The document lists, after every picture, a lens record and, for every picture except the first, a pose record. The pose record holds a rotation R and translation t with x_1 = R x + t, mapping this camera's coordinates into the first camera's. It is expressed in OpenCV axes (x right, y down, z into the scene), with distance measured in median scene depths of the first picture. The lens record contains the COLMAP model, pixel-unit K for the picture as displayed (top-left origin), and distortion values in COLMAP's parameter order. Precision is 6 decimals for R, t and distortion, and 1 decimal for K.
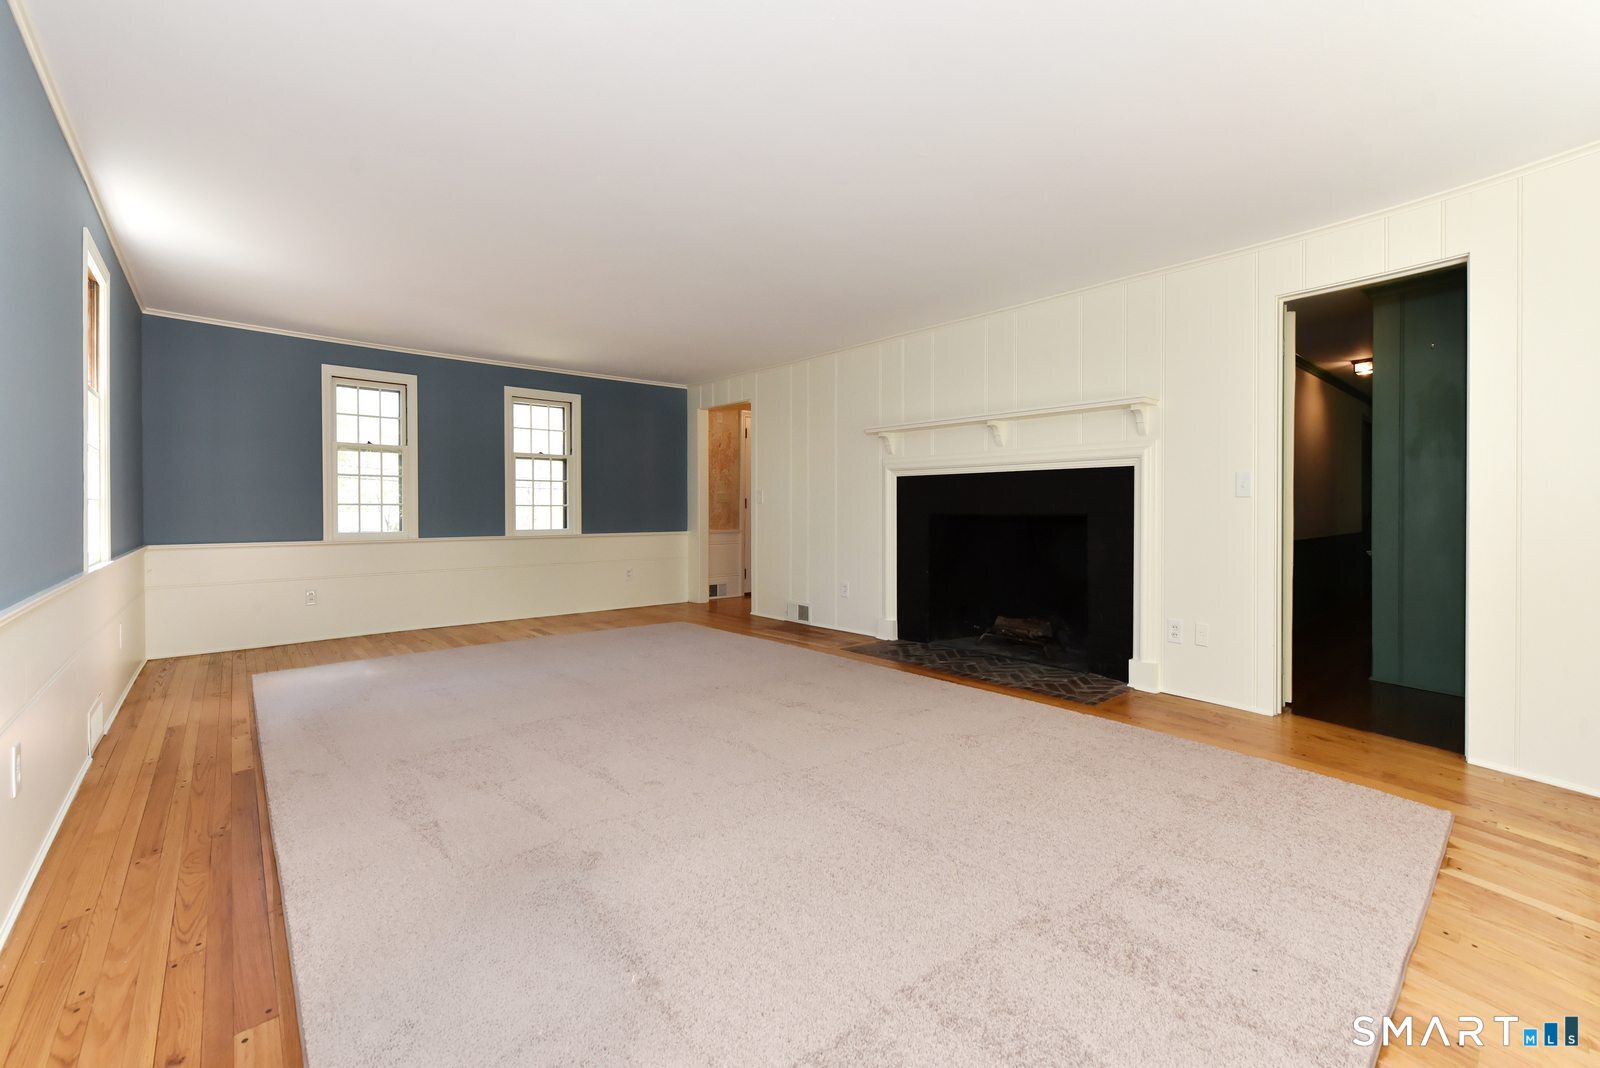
lens RADIAL K [[661.6, 0, 801.6], [0, 661.6, 511.6], [0, 0, 1]] dist [-0.000026, 0.000016]
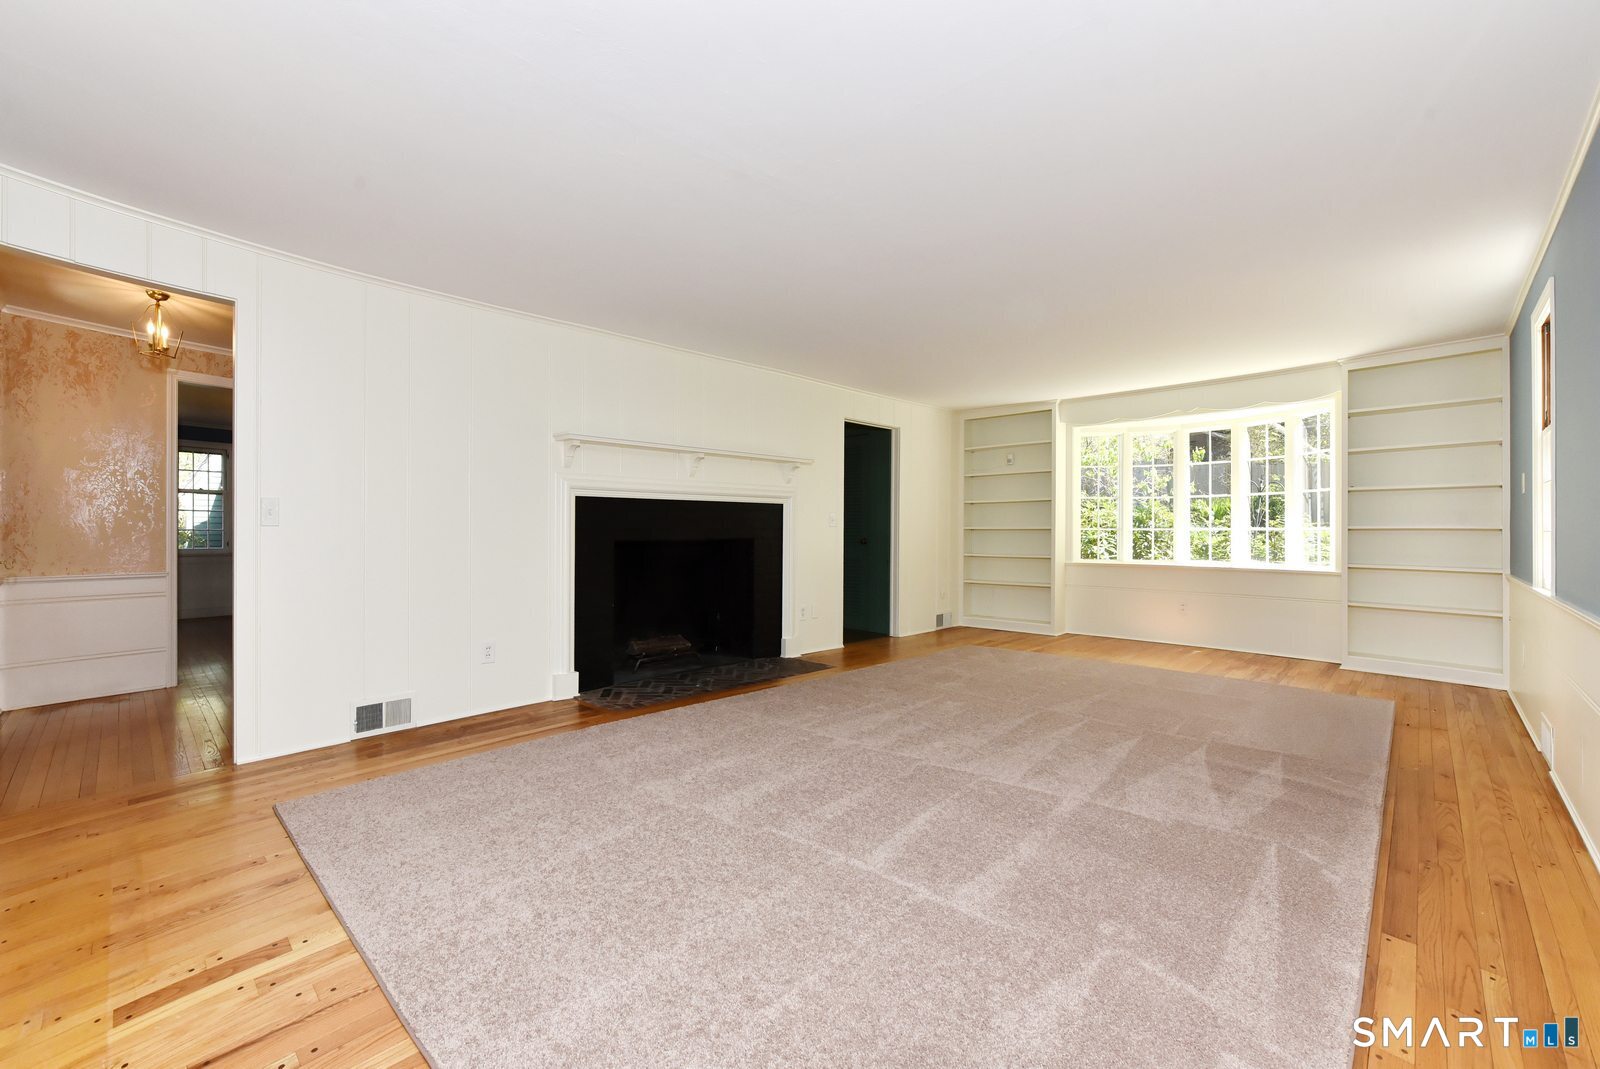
lens RADIAL K [[661.0, 0, 800.0], [0, 661.0, 534.5], [0, 0, 1]] dist [-0.030295, 0.000044]
pose [[-0.090667, -0.001577, 0.995880, -0.682228], [0.007901, 0.999966, 0.002303, -0.005132], [-0.995850, 0.008077, -0.090651, 0.792731]]
